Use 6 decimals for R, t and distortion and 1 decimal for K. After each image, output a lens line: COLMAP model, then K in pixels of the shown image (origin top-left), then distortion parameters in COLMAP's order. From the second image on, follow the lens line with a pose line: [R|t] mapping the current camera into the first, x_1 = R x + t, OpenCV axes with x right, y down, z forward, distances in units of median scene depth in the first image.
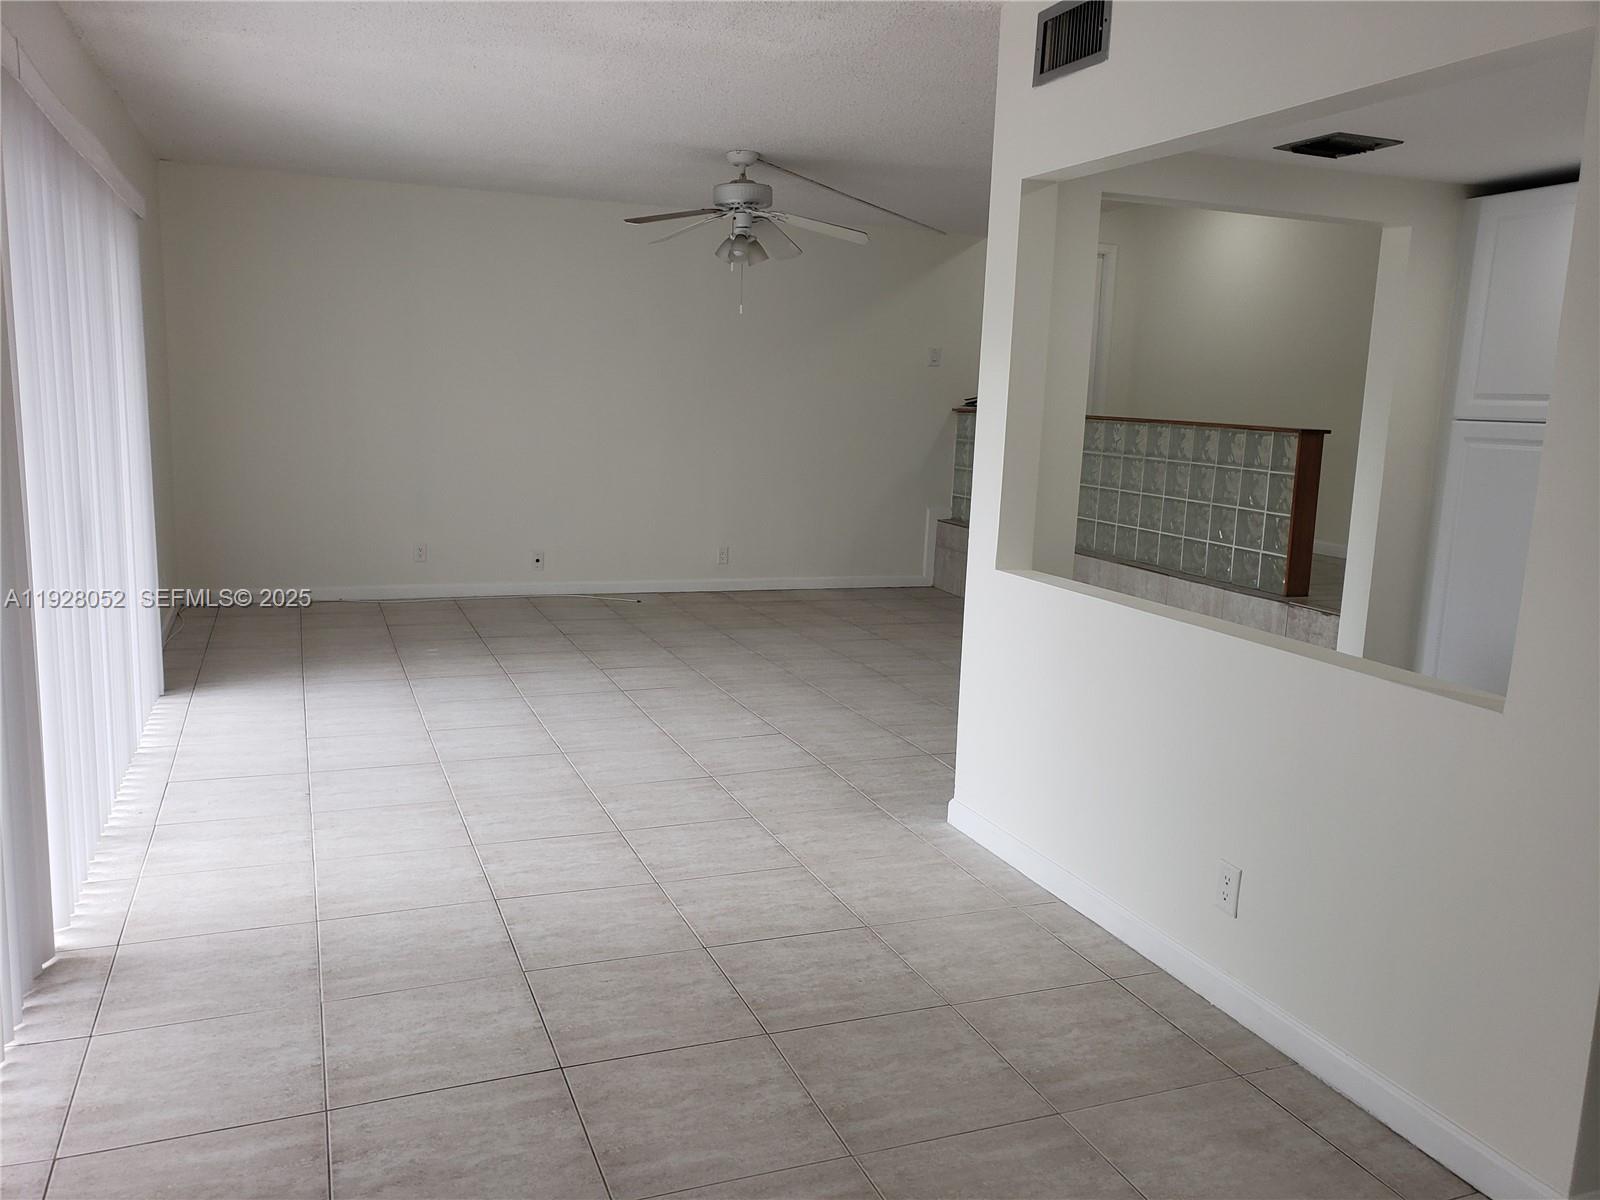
lens RADIAL K [[1240.9, 0, 799.1], [0, 1240.9, 601.8], [0, 0, 1]] dist [0.023949, 0.000335]
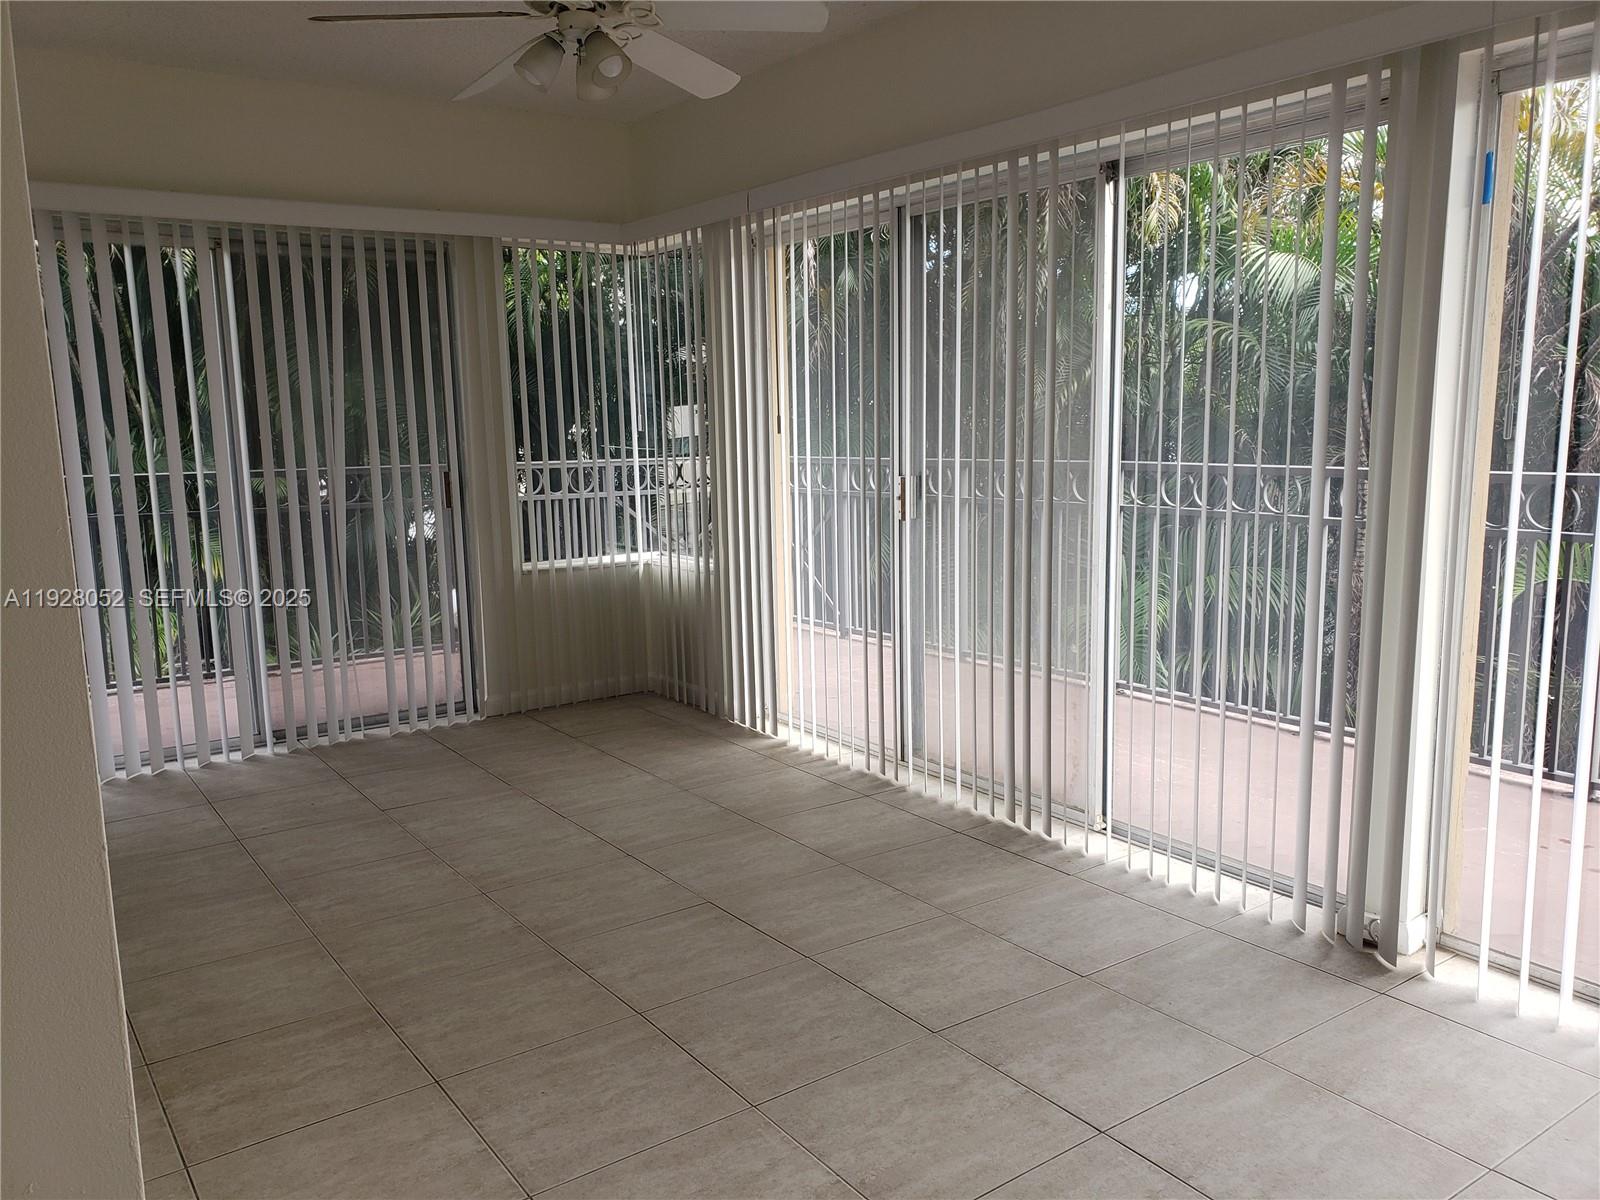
lens RADIAL K [[1240.9, 0, 798.5], [0, 1240.9, 595.1], [0, 0, 1]] dist [0.023949, 0.000335]
pose [[-0.971529, 0.023491, -0.235753, 0.075022], [-0.051169, 0.950783, 0.305604, -0.271346], [0.231328, 0.308967, -0.922511, 1.764234]]
